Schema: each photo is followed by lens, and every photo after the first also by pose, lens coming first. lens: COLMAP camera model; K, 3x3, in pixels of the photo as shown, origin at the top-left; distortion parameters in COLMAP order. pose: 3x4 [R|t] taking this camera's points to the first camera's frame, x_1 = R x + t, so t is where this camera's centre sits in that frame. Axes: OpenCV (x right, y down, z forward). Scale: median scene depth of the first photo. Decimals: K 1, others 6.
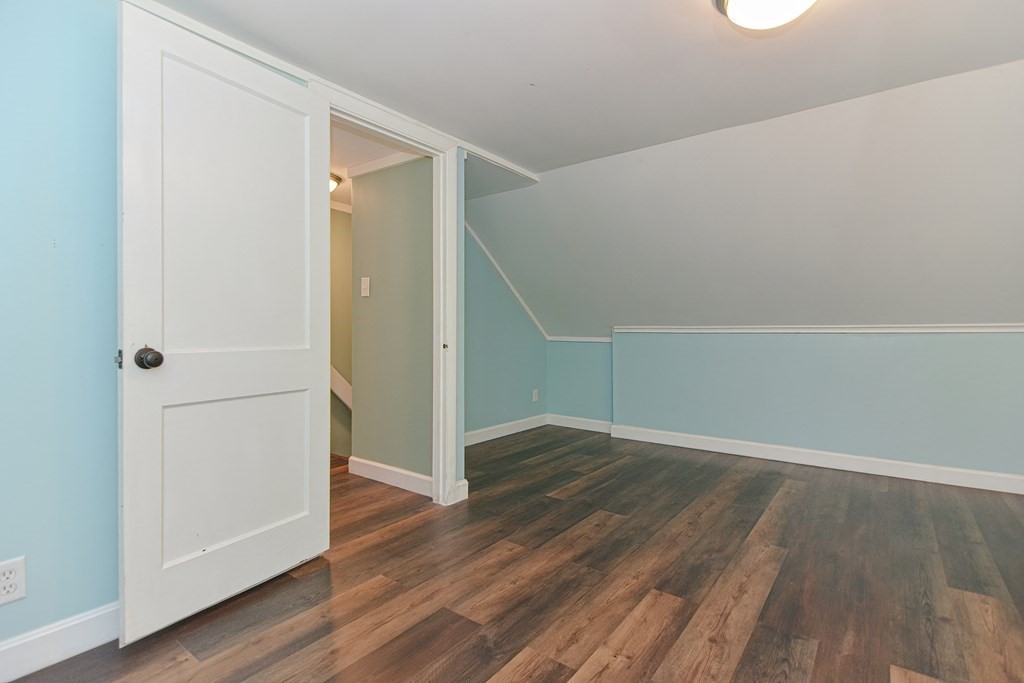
lens RADIAL K [[497.5, 0, 510.2], [0, 497.5, 323.0], [0, 0, 1]] dist [-0.003073, -0.001770]
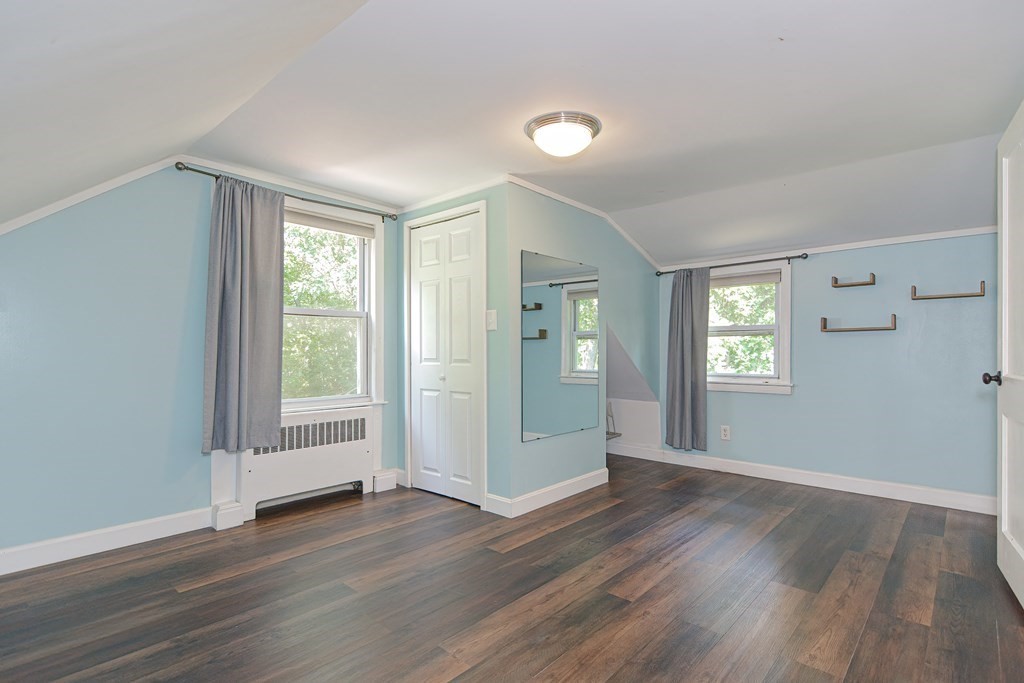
lens RADIAL K [[494.0, 0, 515.8], [0, 494.0, 357.4], [0, 0, 1]] dist [-0.000485, -0.000422]
pose [[-0.995686, -0.000392, 0.092791, 0.379568], [-0.000301, 0.999999, 0.000992, 0.008778], [-0.092791, 0.000960, -0.995685, 1.802555]]
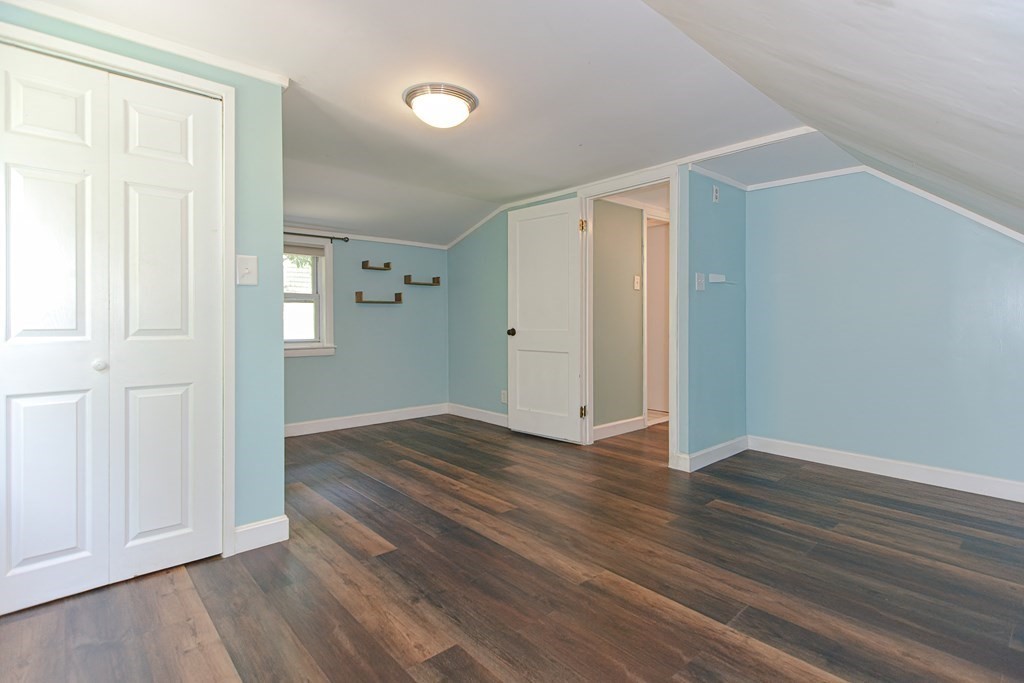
lens RADIAL K [[497.5, 0, 510.2], [0, 497.5, 323.0], [0, 0, 1]] dist [-0.003073, -0.001770]
pose [[-0.193915, 0.005532, -0.981003, 1.448814], [0.008948, 0.999952, 0.003870, 0.007838], [0.980978, -0.008028, -0.193955, 1.088806]]
